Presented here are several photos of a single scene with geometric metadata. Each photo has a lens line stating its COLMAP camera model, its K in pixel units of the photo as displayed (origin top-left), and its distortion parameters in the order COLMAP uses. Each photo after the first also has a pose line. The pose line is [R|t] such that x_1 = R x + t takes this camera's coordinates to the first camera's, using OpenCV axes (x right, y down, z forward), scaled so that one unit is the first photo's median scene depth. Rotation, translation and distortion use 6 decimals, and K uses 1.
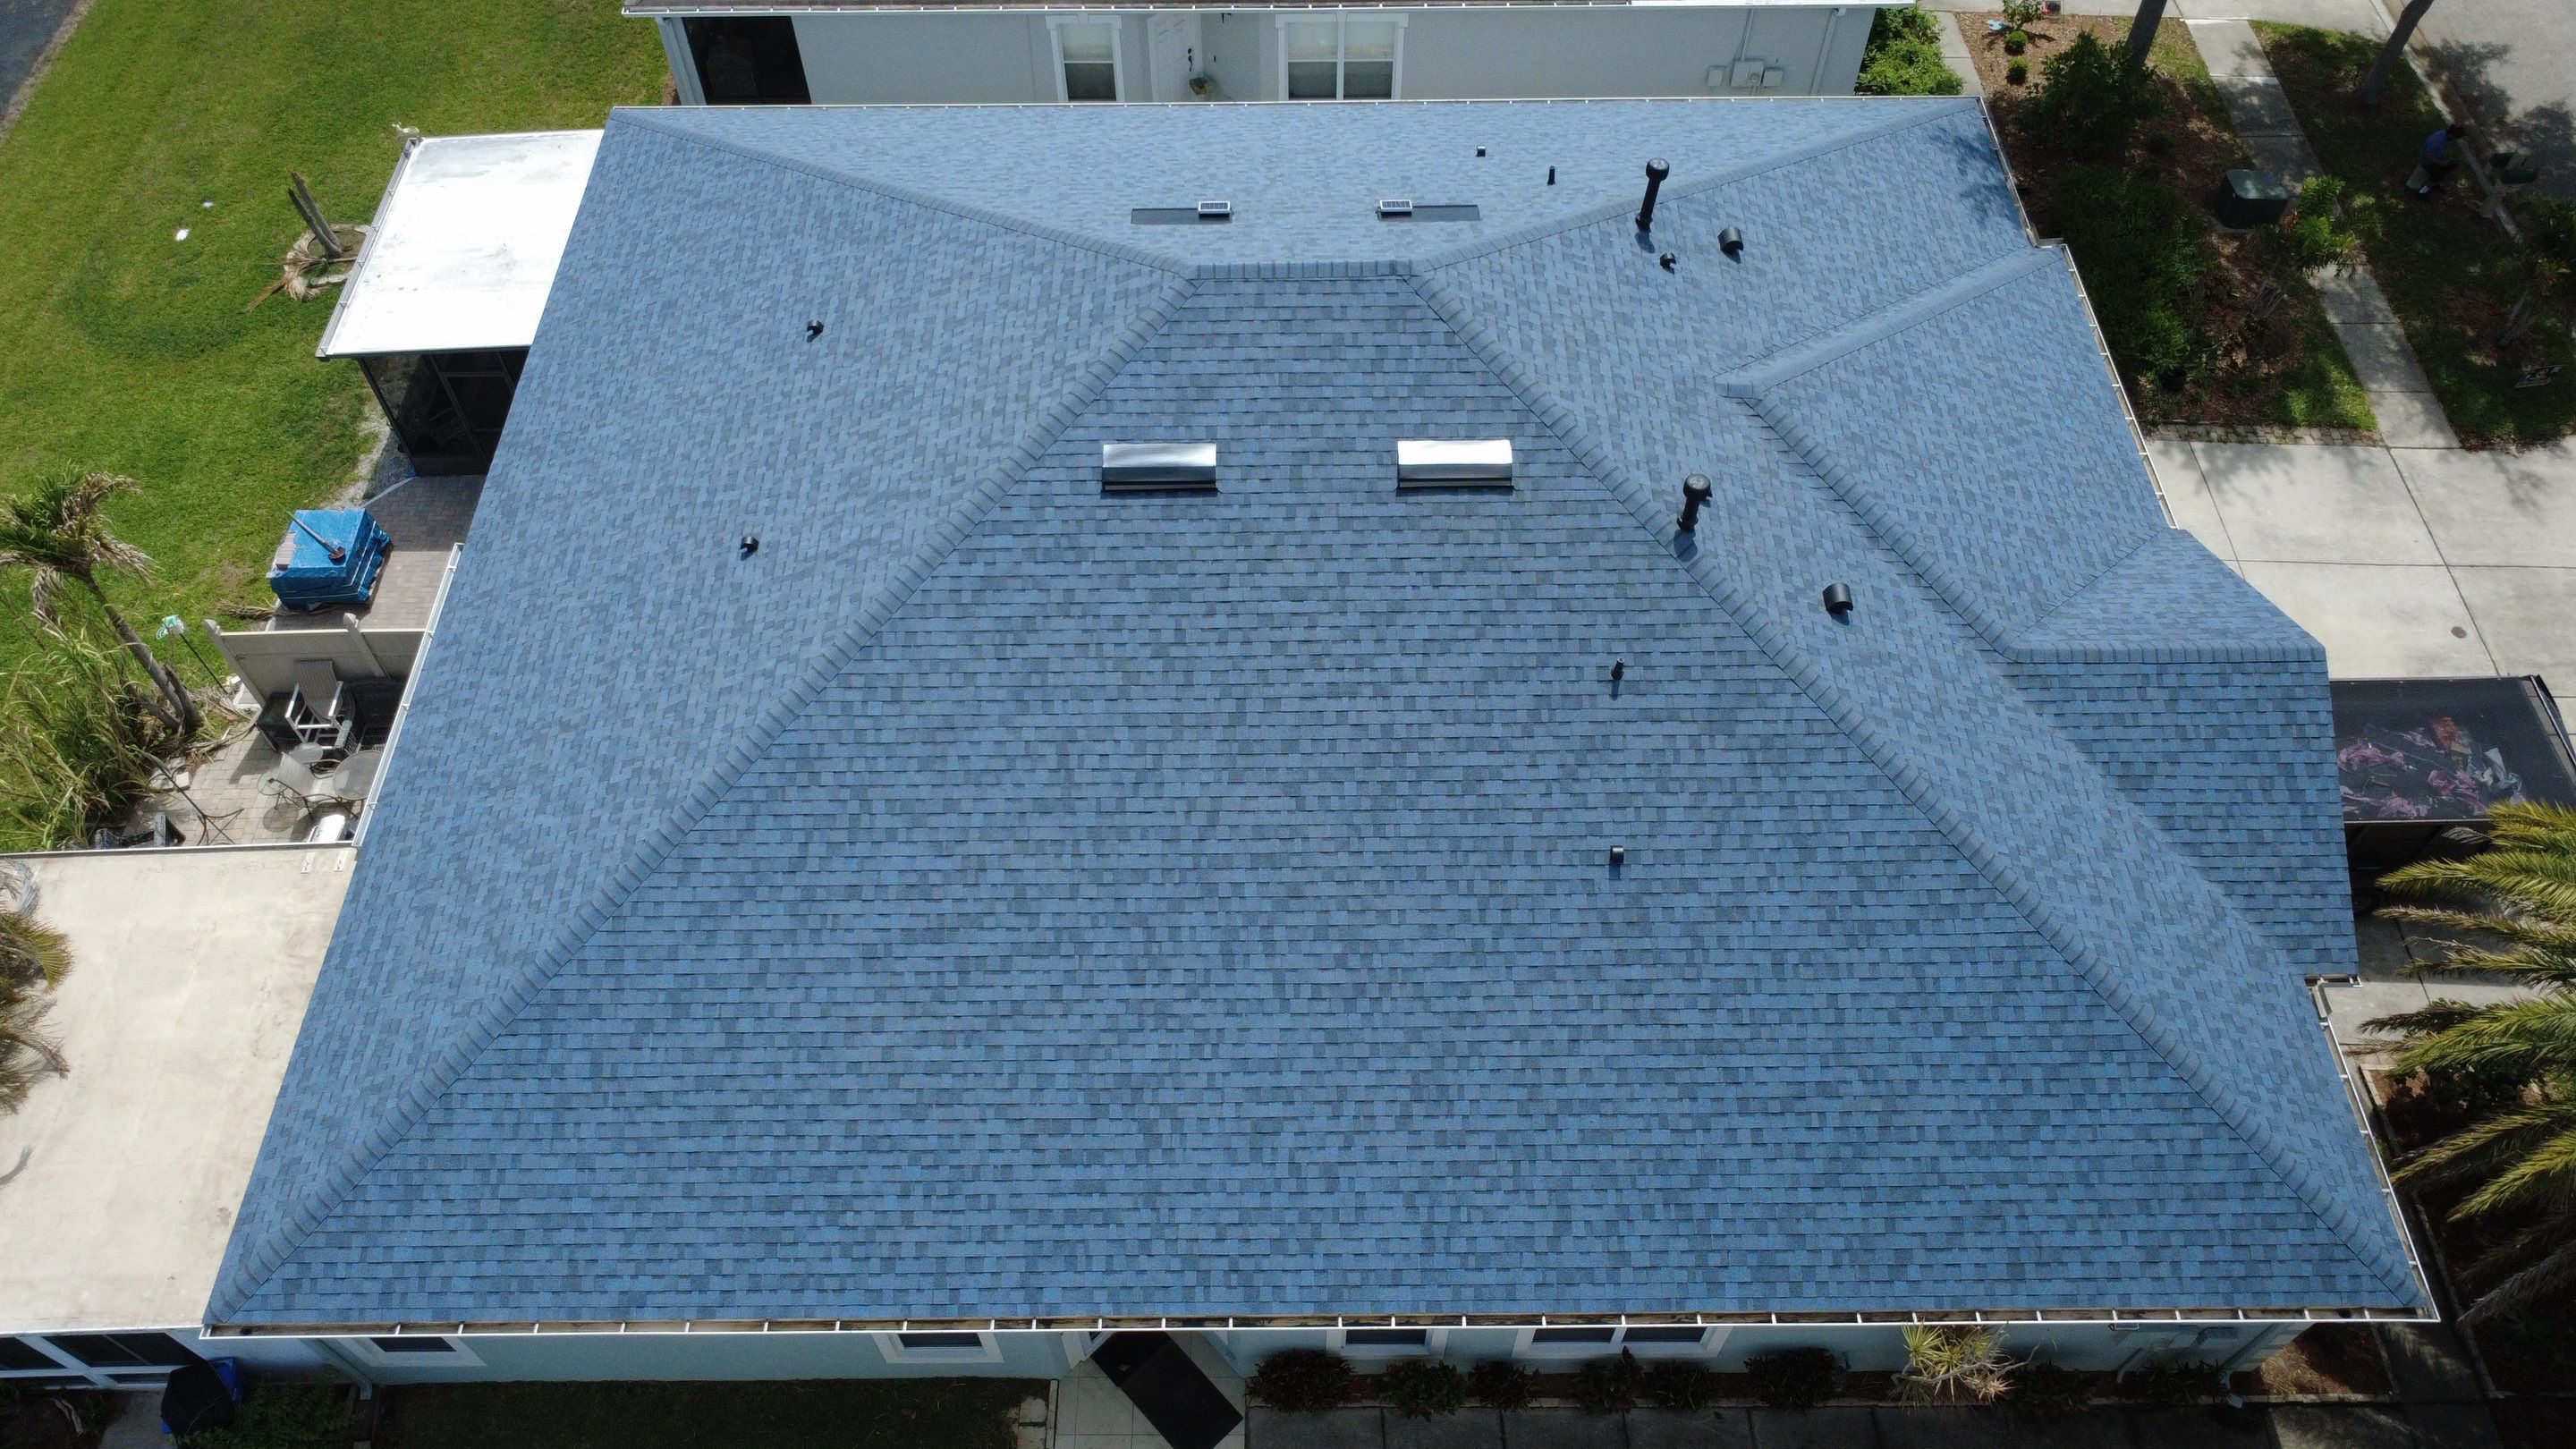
lens RADIAL K [[1875.5, 0, 1284.7], [0, 1875.5, 721.1], [0, 0, 1]] dist [-0.003996, 0.005430]
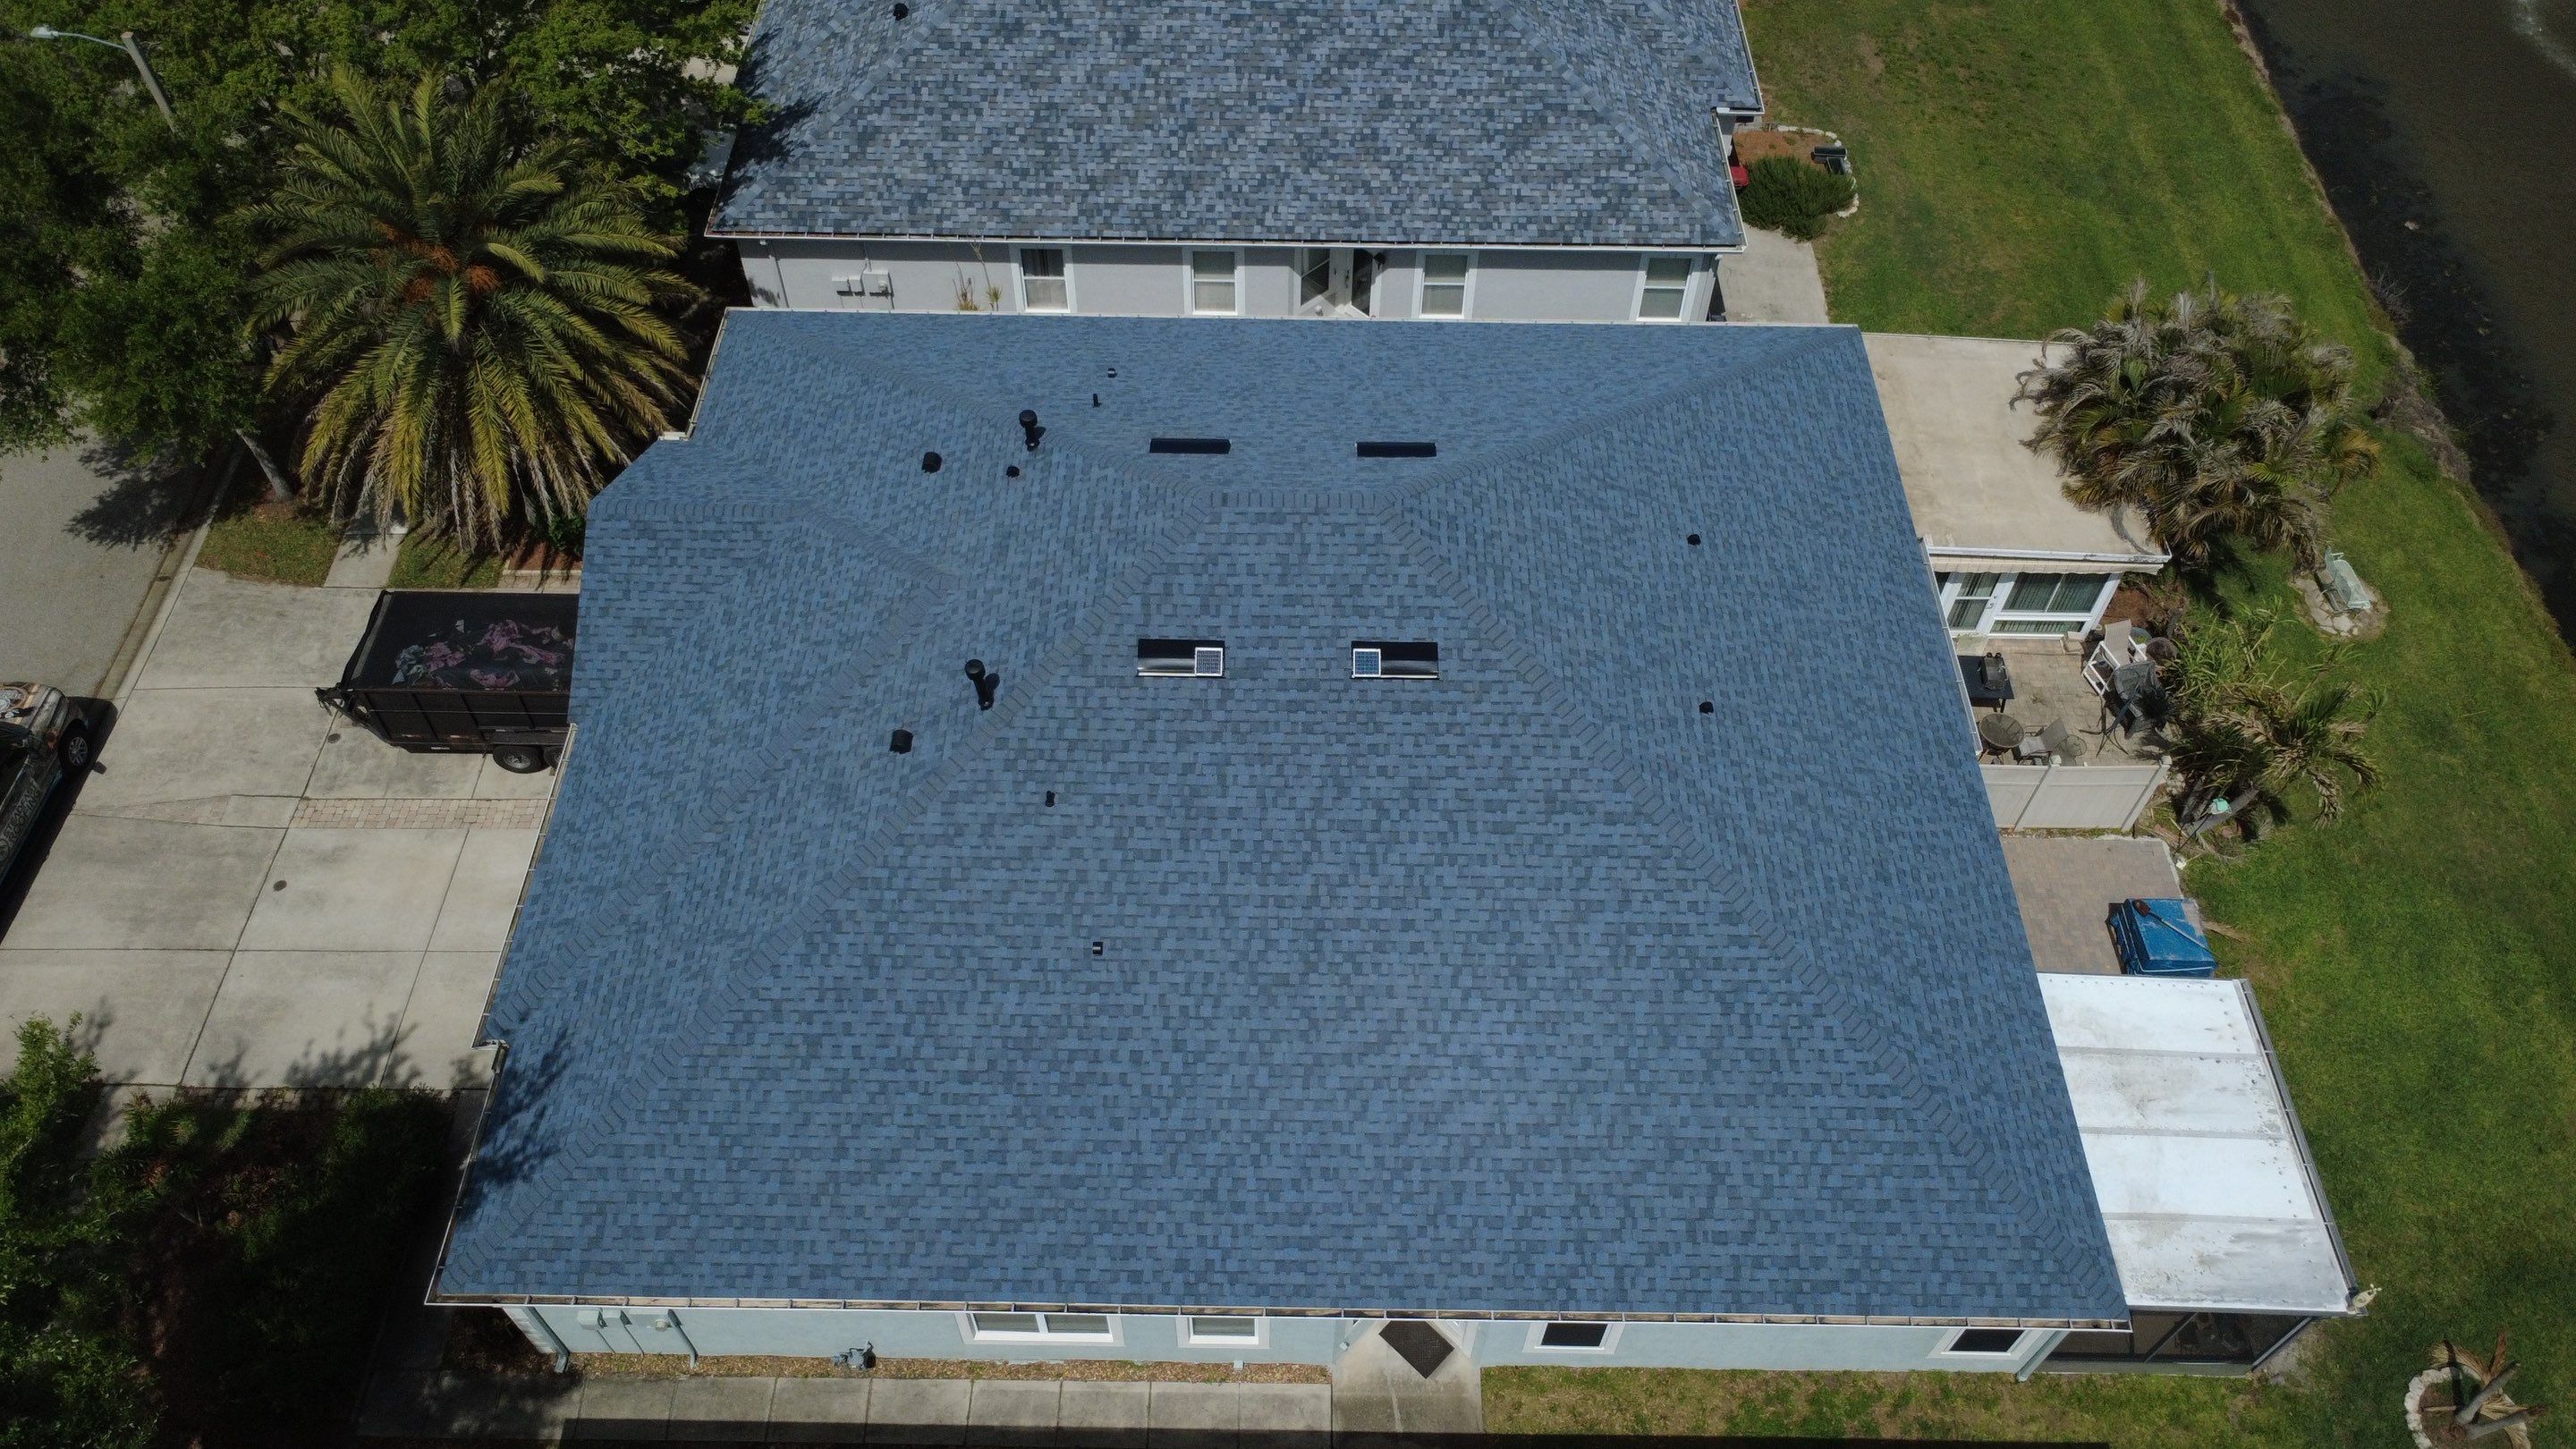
lens RADIAL K [[1871.7, 0, 1284.2], [0, 1871.7, 720.8], [0, 0, 1]] dist [-0.002482, 0.005838]
pose [[-0.999813, -0.018102, 0.006757, 0.005414], [0.011266, -0.262085, 0.964979, -1.594900], [-0.015698, 0.964875, 0.262240, 0.839873]]
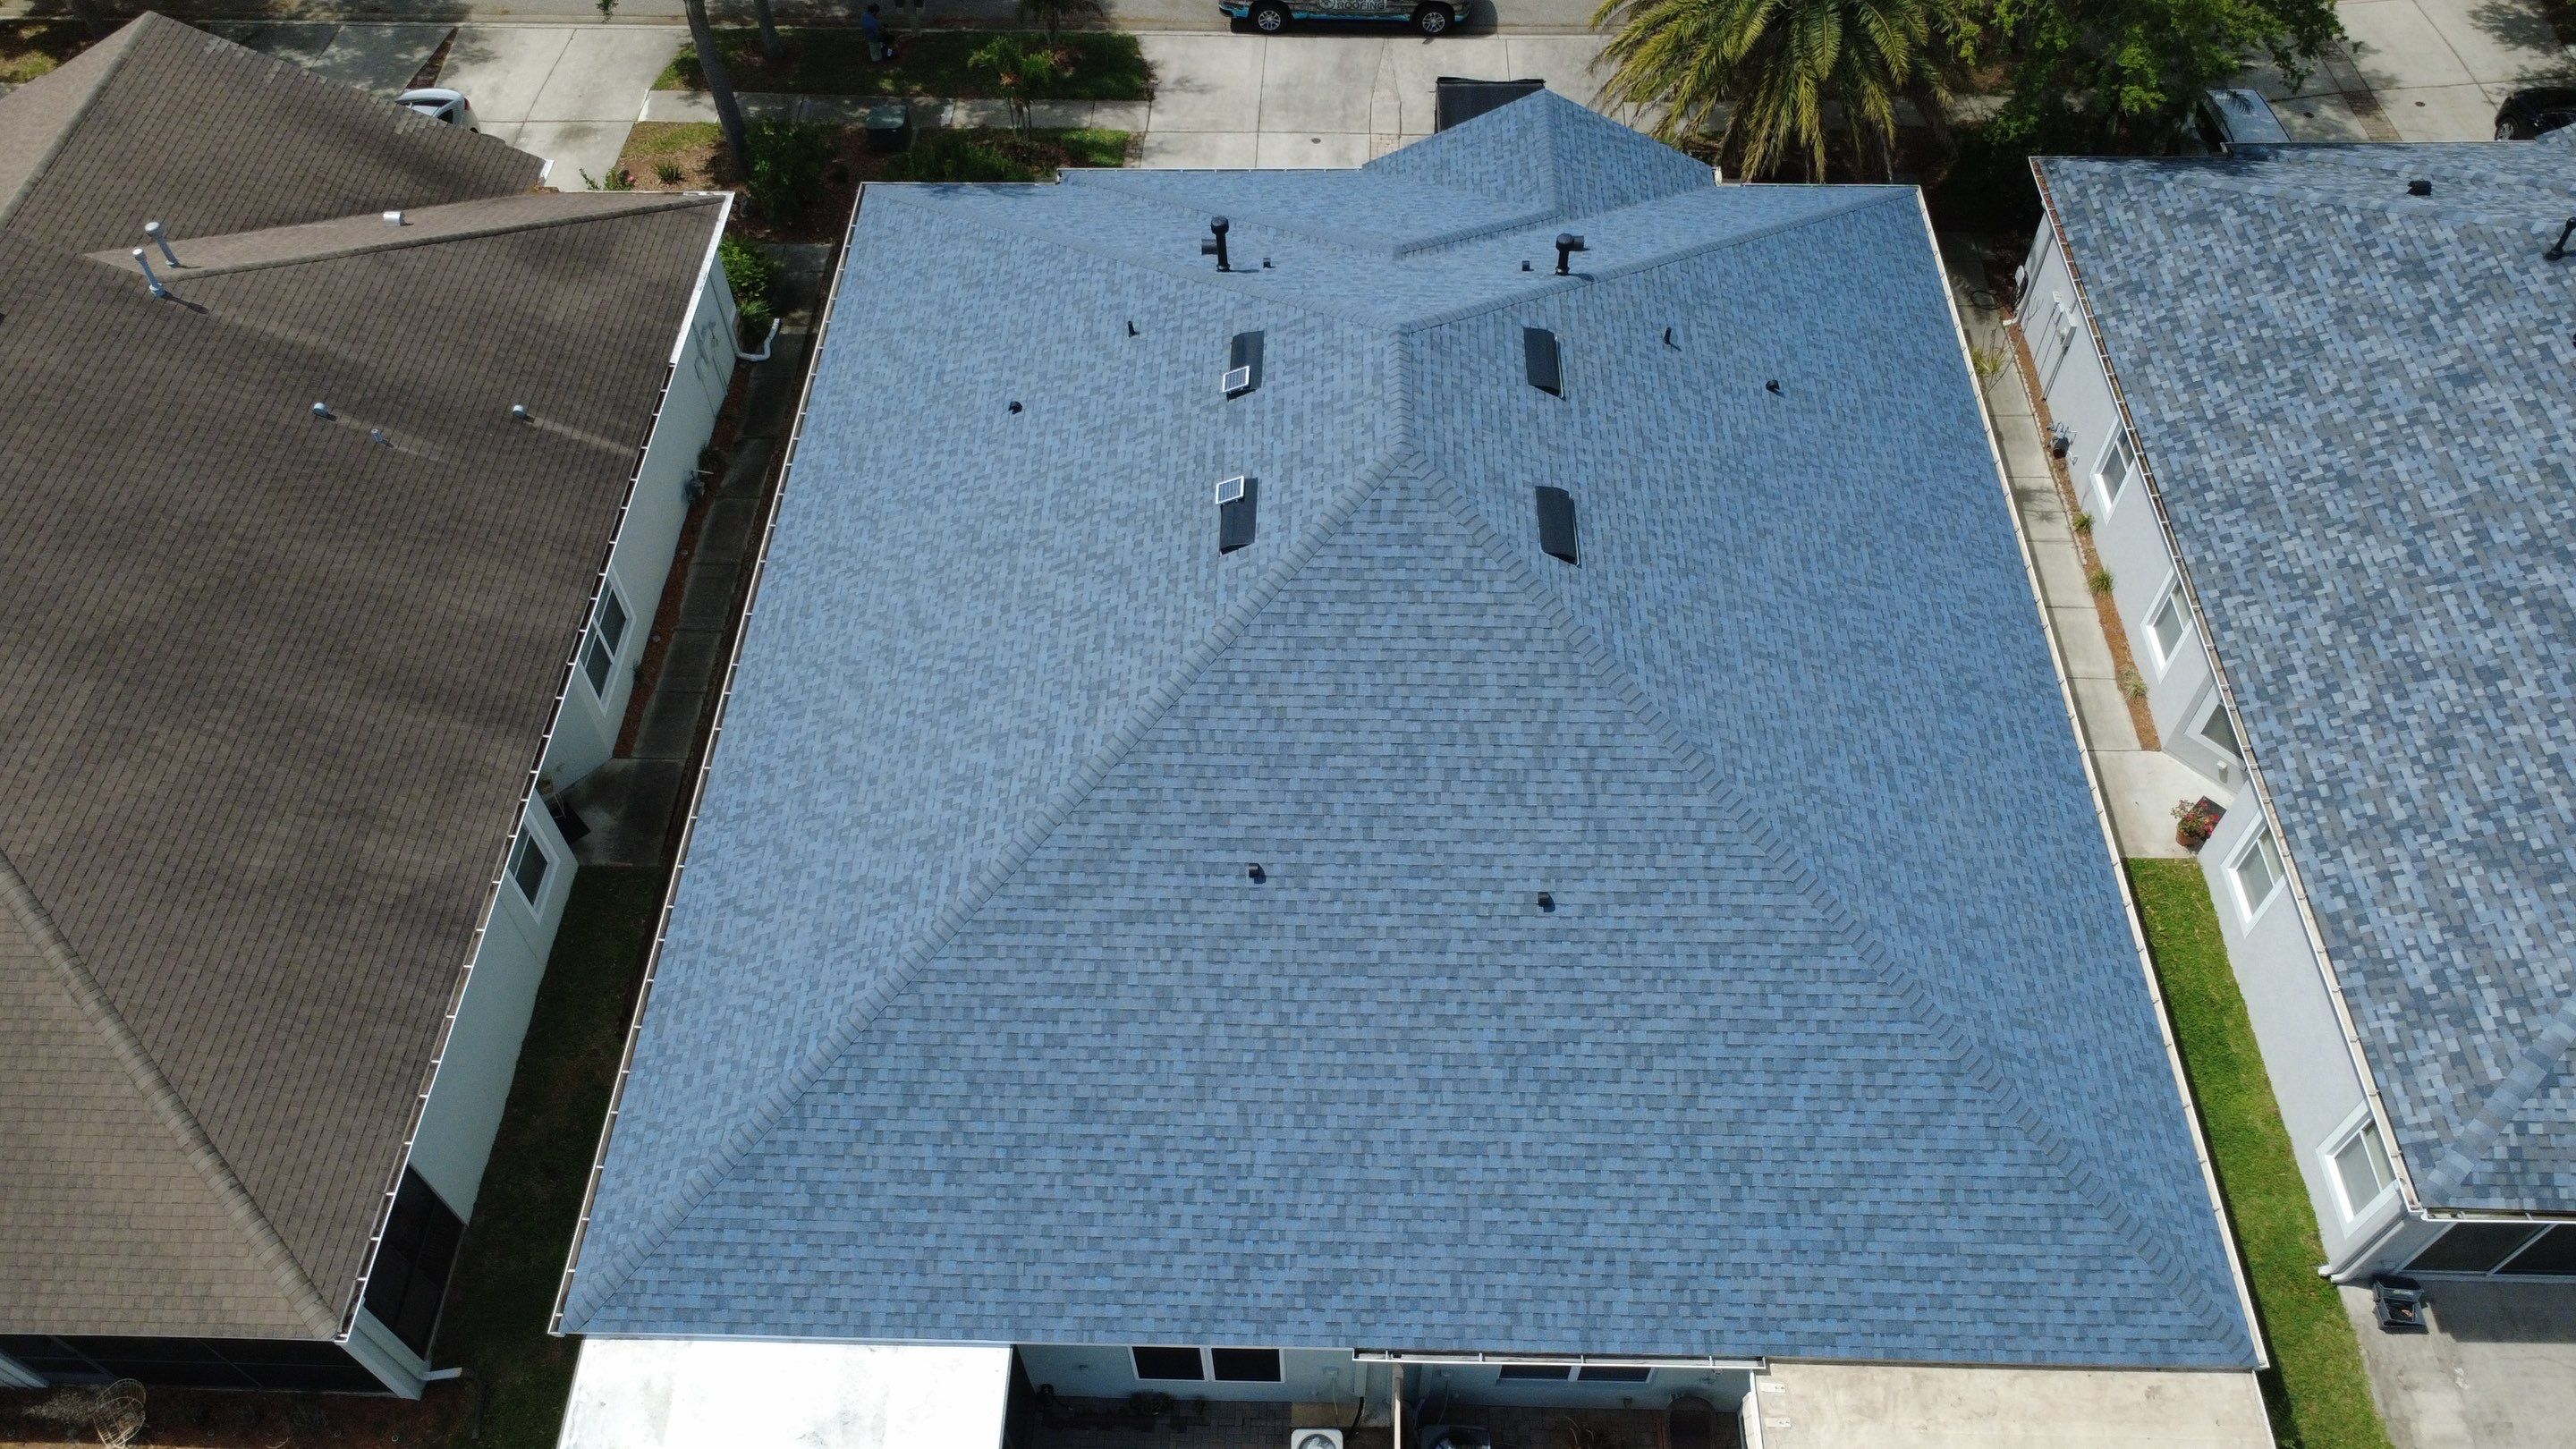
lens RADIAL K [[1875.5, 0, 1284.7], [0, 1875.5, 721.1], [0, 0, 1]] dist [-0.003996, 0.005430]
pose [[0.034073, -0.784893, 0.618693, -0.943092], [0.813253, 0.381599, 0.439320, -0.778657], [-0.580912, 0.488185, 0.651319, 0.378386]]
